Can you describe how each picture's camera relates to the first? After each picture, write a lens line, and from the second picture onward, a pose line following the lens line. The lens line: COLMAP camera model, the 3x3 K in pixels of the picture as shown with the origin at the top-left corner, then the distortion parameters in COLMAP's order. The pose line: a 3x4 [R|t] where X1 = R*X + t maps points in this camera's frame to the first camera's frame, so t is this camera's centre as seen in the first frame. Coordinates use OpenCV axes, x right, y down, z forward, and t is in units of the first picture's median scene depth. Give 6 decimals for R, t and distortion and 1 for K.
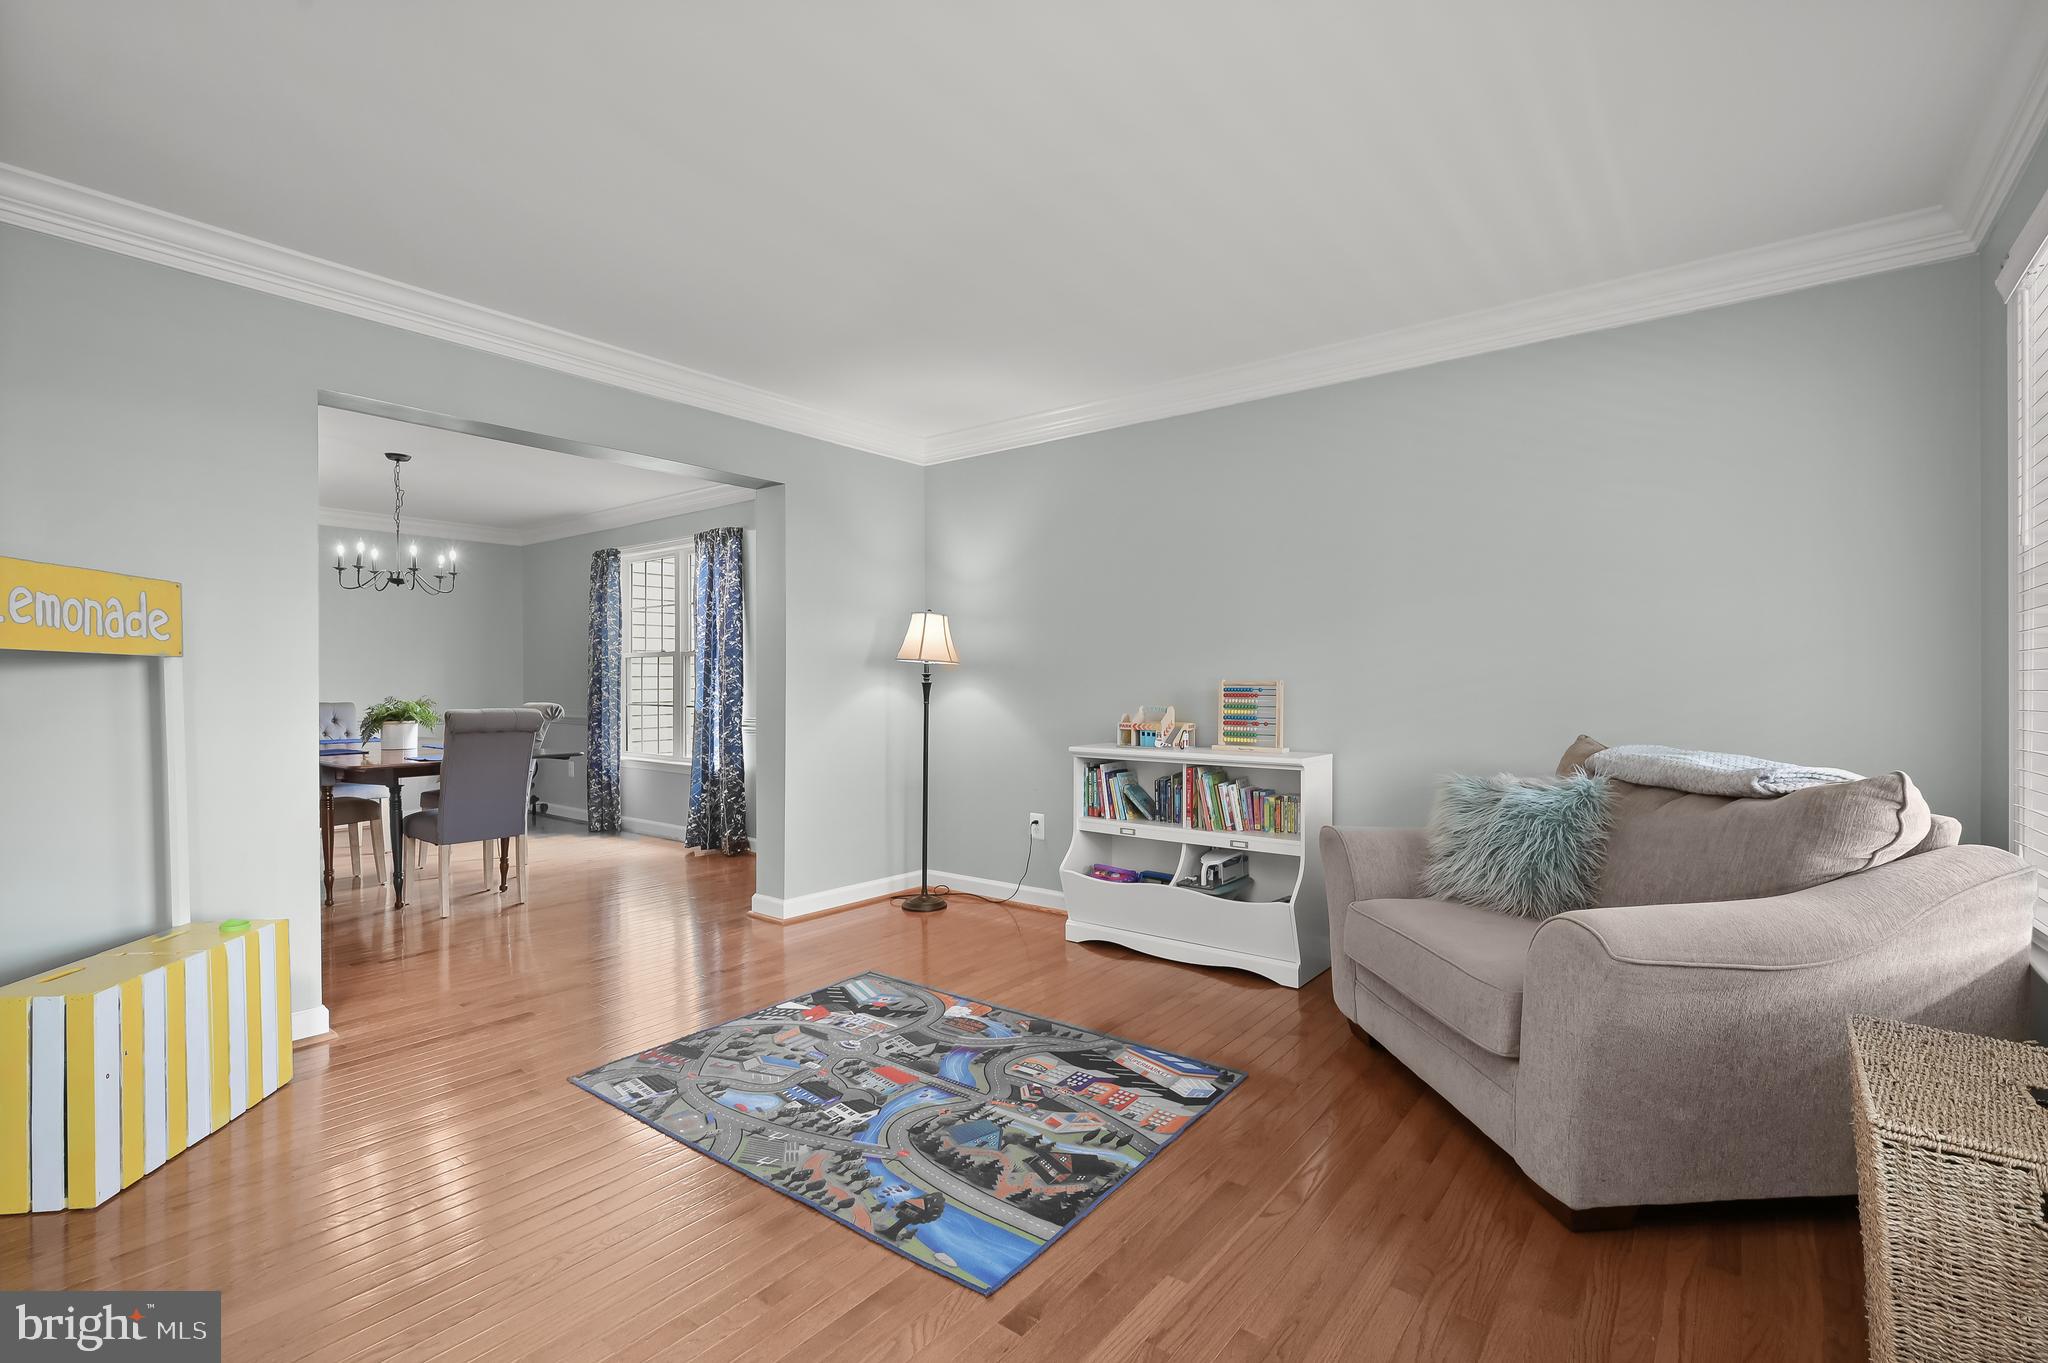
lens RADIAL K [[914.1, 0, 1027.1], [0, 914.1, 689.1], [0, 0, 1]] dist [0.000103, 0.000138]
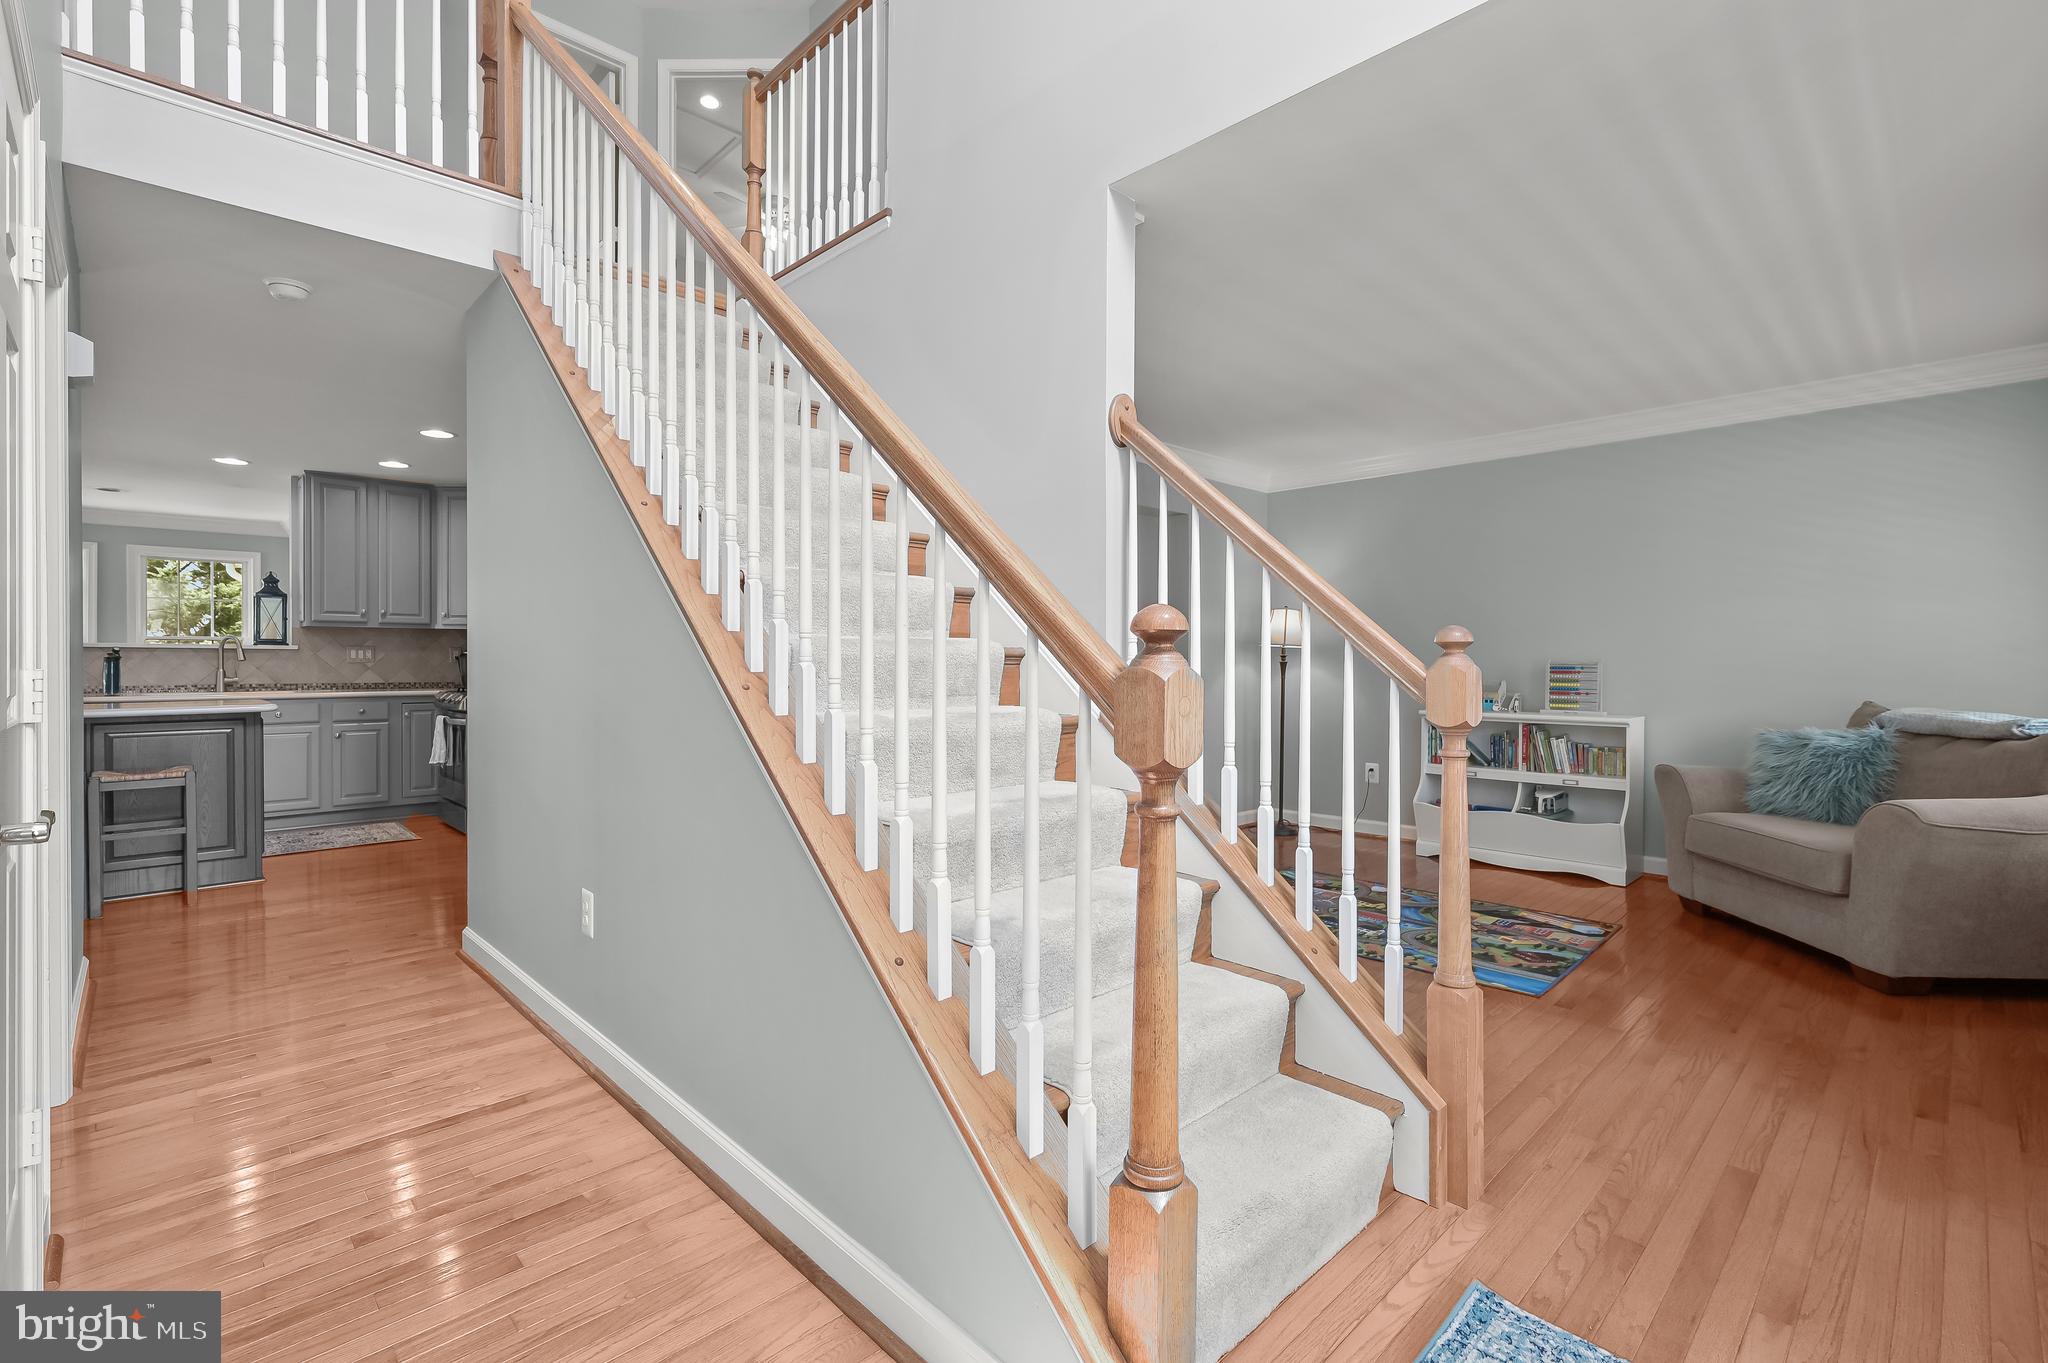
lens RADIAL K [[911.8, 0, 1023.5], [0, 911.8, 674.9], [0, 0, 1]] dist [-0.002001, -0.000535]
pose [[0.990142, 0.004719, -0.139989, -0.523701], [-0.003889, 0.999973, 0.006207, 0.008574], [0.140015, -0.005601, 0.990134, -0.609983]]
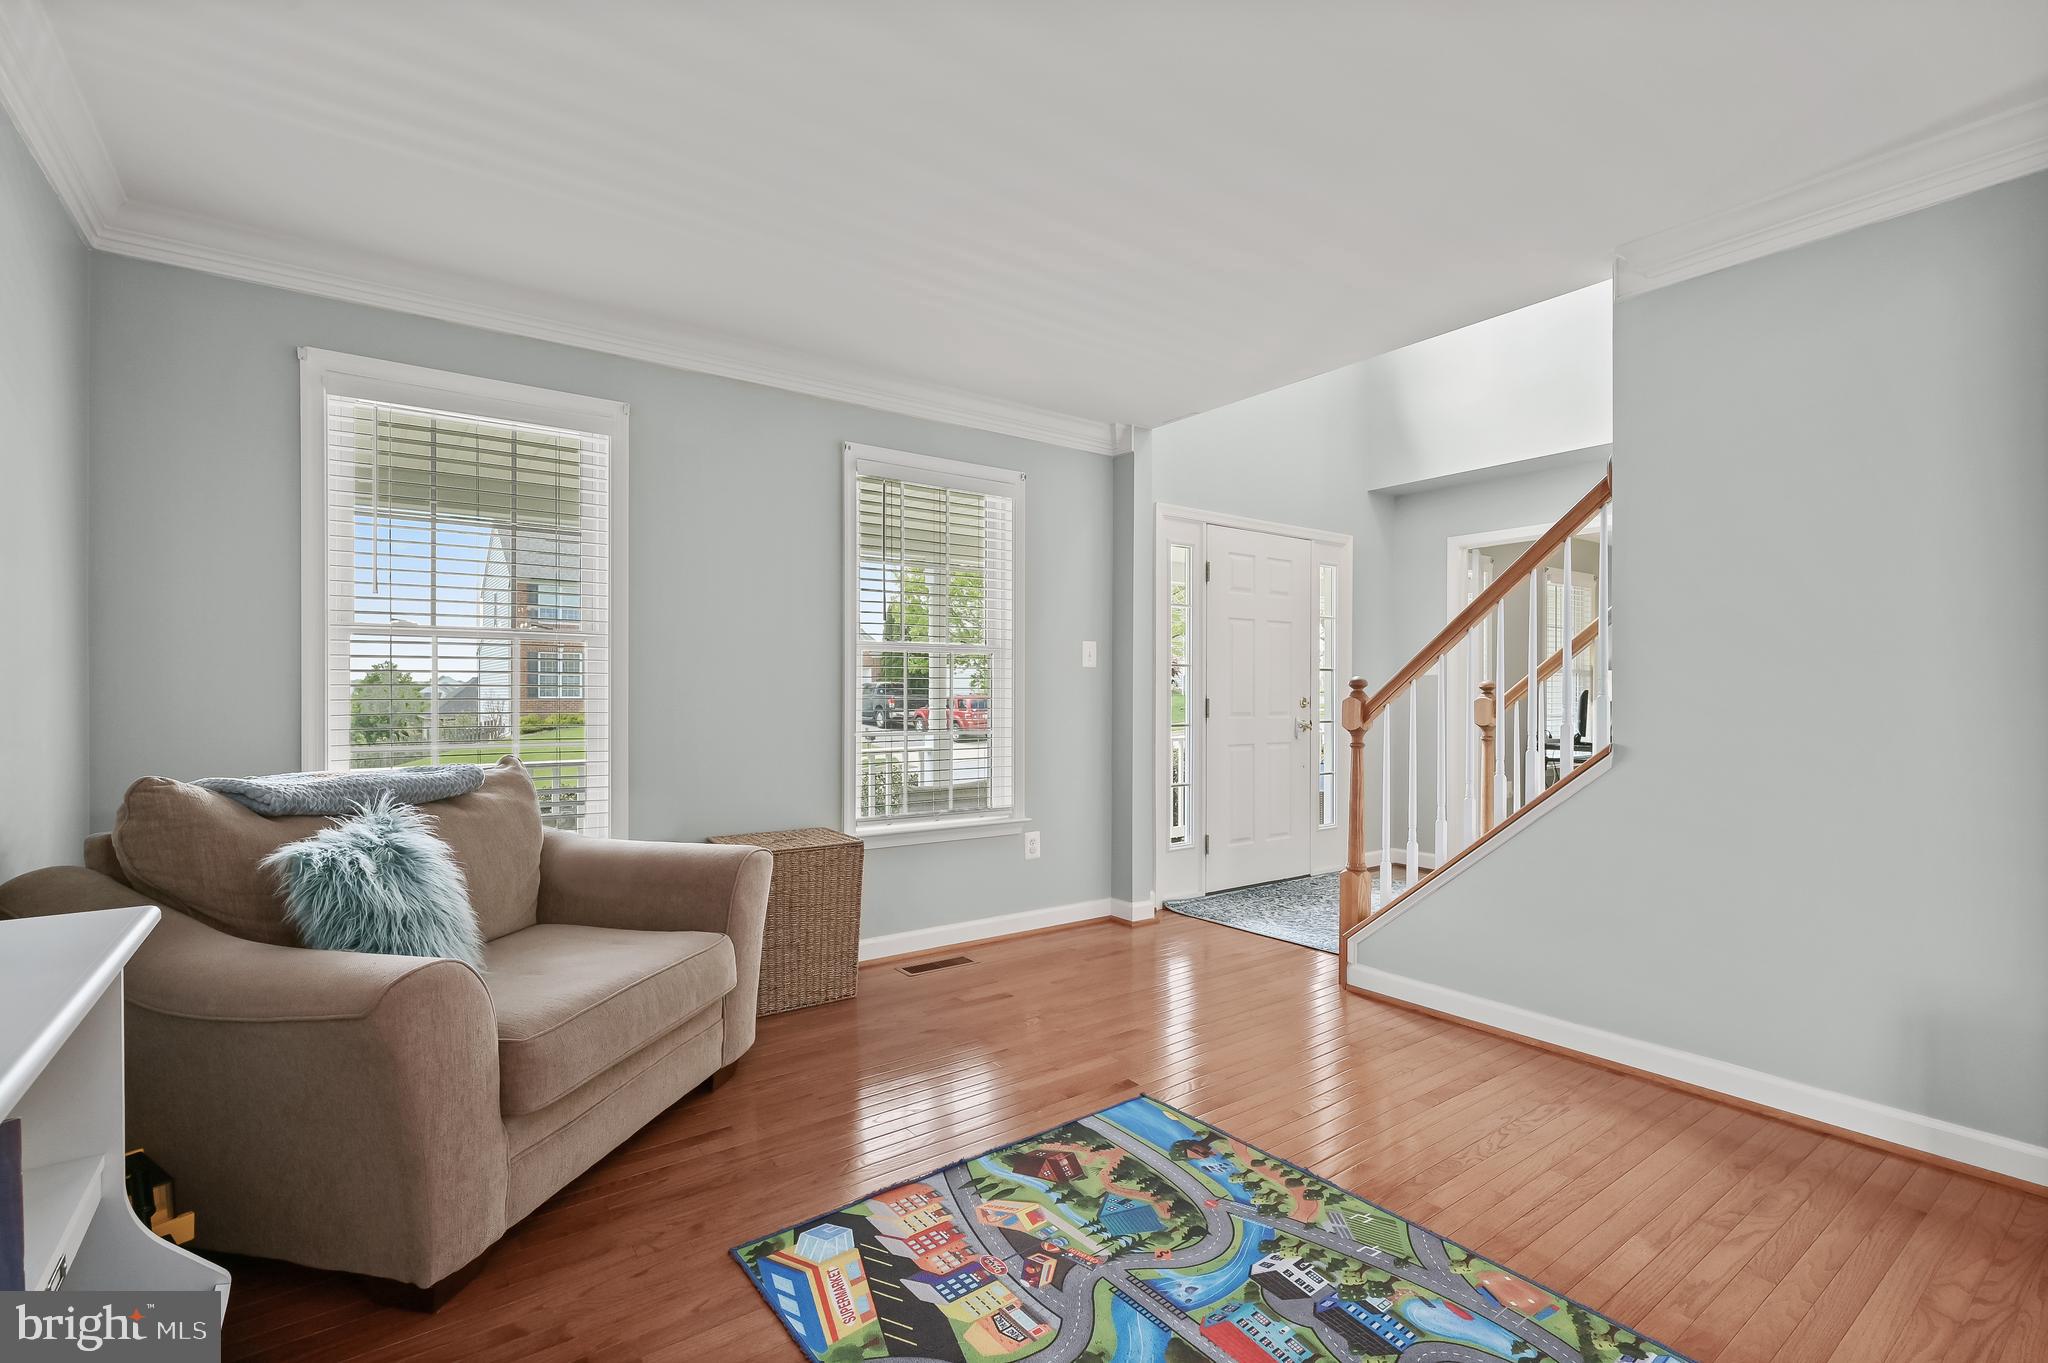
lens RADIAL K [[924.7, 0, 1024.0], [0, 924.7, 681.5], [0, 0, 1]] dist [-0.001704, -0.000103]
pose [[-0.962413, 0.003177, 0.271572, -0.176292], [0.001576, 0.999980, -0.006116, -0.013309], [-0.271586, -0.005459, -0.962399, 1.650908]]
